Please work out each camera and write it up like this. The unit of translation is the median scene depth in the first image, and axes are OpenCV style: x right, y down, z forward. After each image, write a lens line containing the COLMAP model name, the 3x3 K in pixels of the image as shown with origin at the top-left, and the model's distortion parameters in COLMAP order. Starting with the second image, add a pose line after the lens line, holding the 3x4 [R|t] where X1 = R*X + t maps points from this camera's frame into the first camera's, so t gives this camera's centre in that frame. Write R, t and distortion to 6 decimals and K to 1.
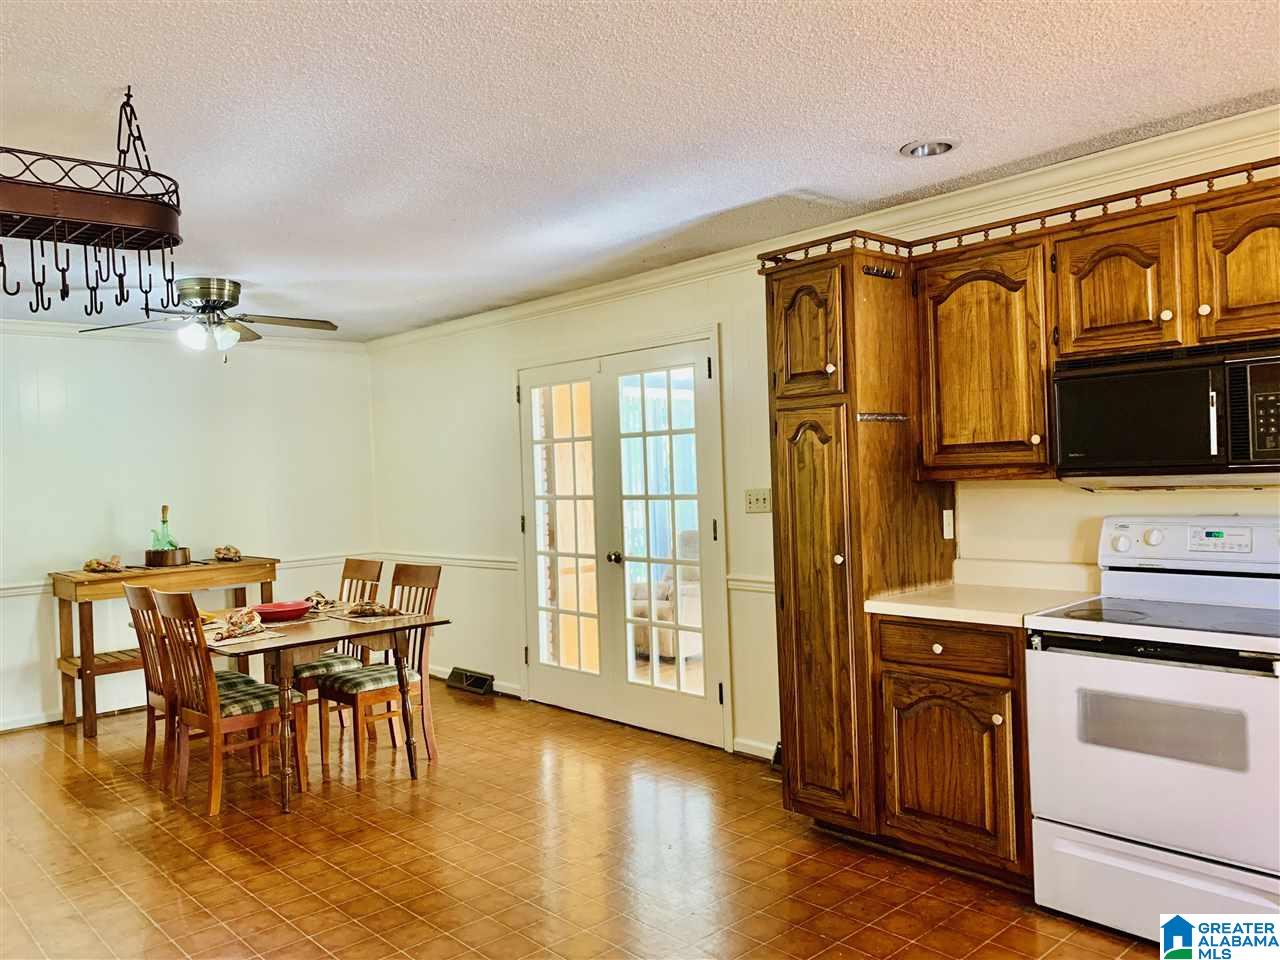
lens RADIAL K [[985.8, 0, 640.0], [0, 985.8, 480.0], [0, 0, 1]] dist [0.007189, 0.004588]
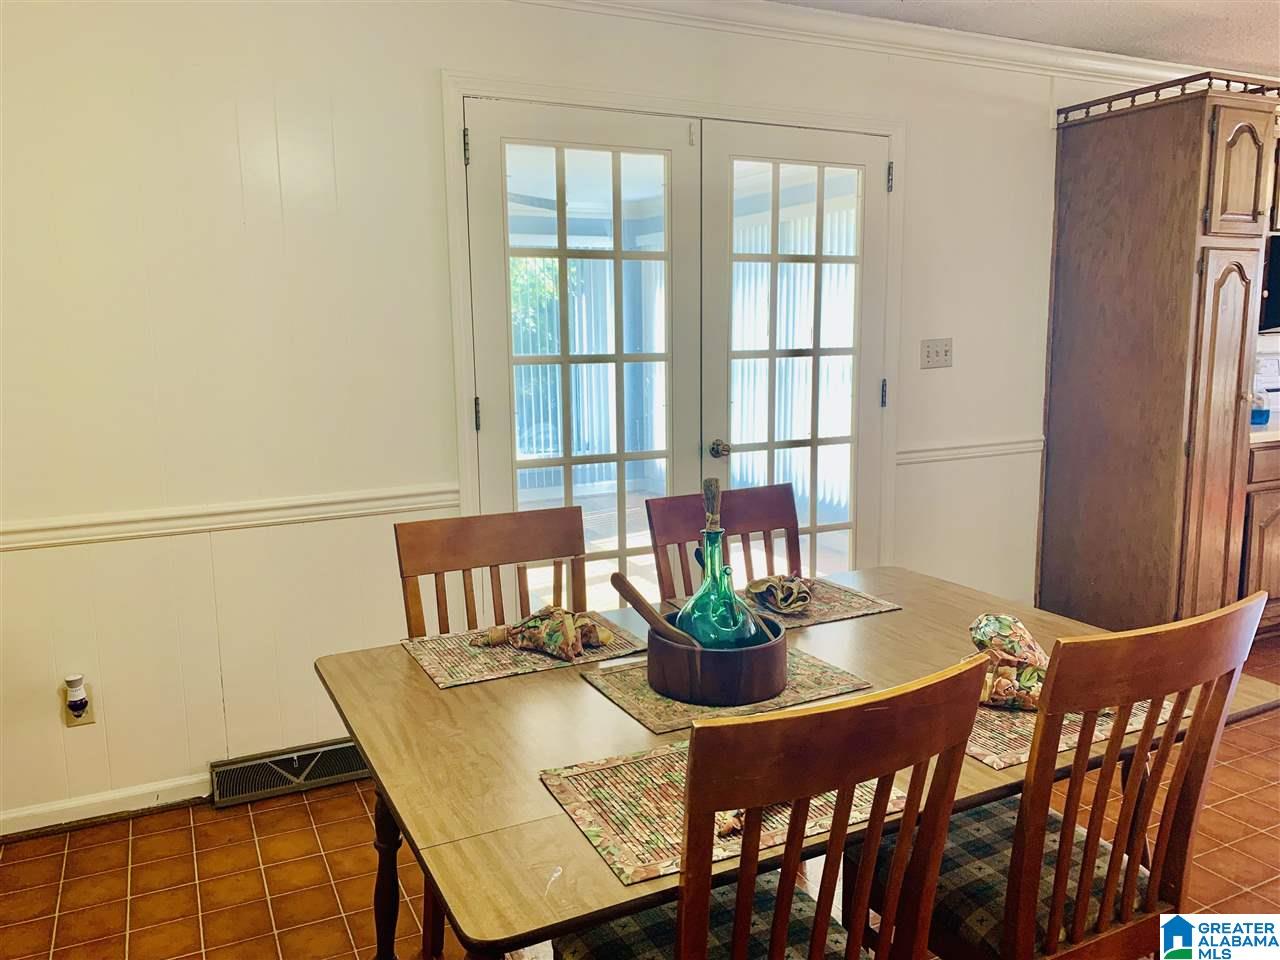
lens RADIAL K [[985.8, 0, 640.0], [0, 985.8, 480.0], [0, 0, 1]] dist [0.007189, 0.004588]
pose [[0.281273, -0.117567, 0.952399, -0.593517], [0.011324, 0.992804, 0.119211, 0.019391], [-0.959561, -0.022746, 0.280580, 0.789591]]
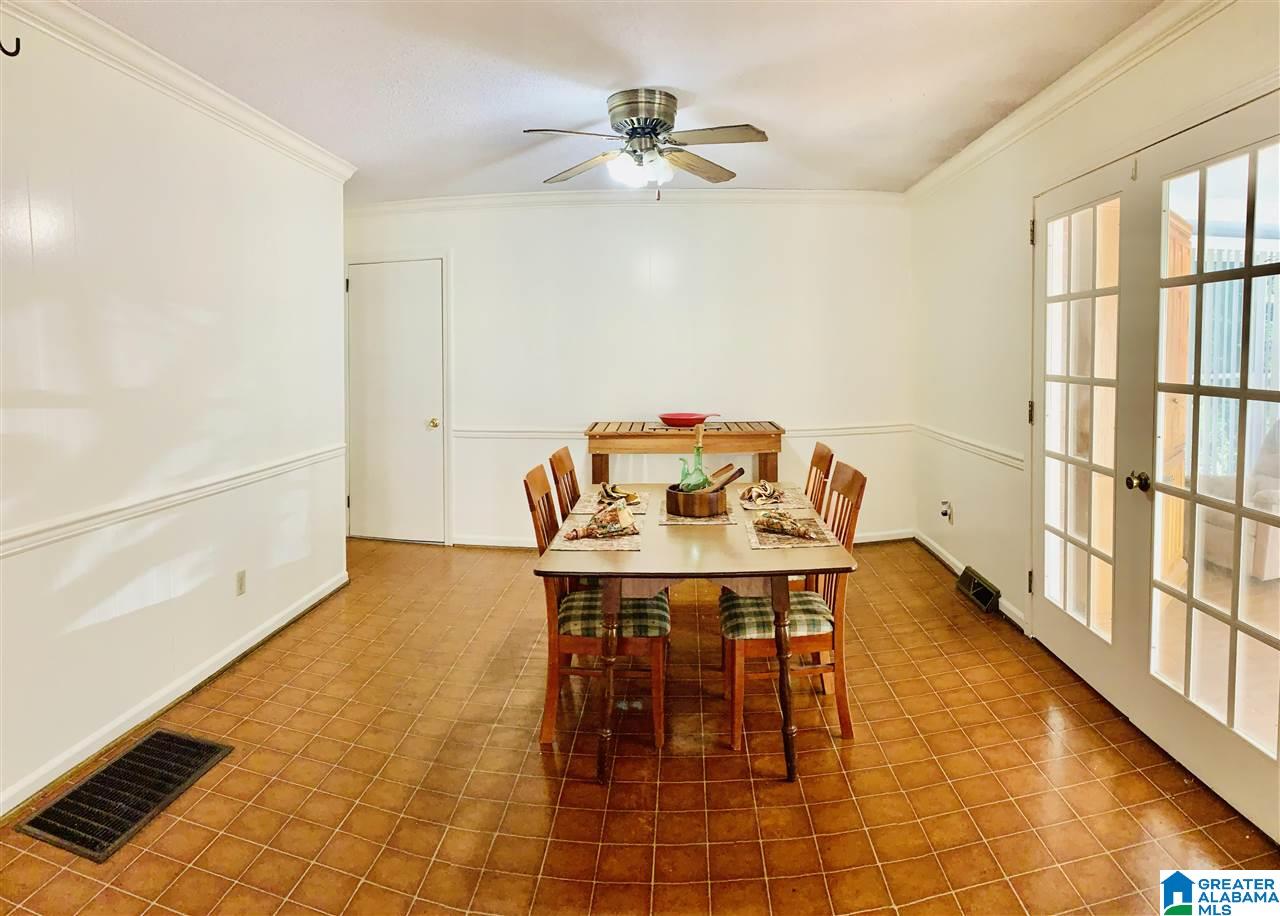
lens RADIAL K [[1075.9, 0, 639.9], [0, 1075.9, 448.6], [0, 0, 1]] dist [-0.004906, -0.001411]
pose [[0.873045, 0.082929, -0.480537, 0.021876], [-0.036941, 0.993849, 0.104400, -0.002216], [0.486239, -0.073394, 0.870738, 0.229425]]
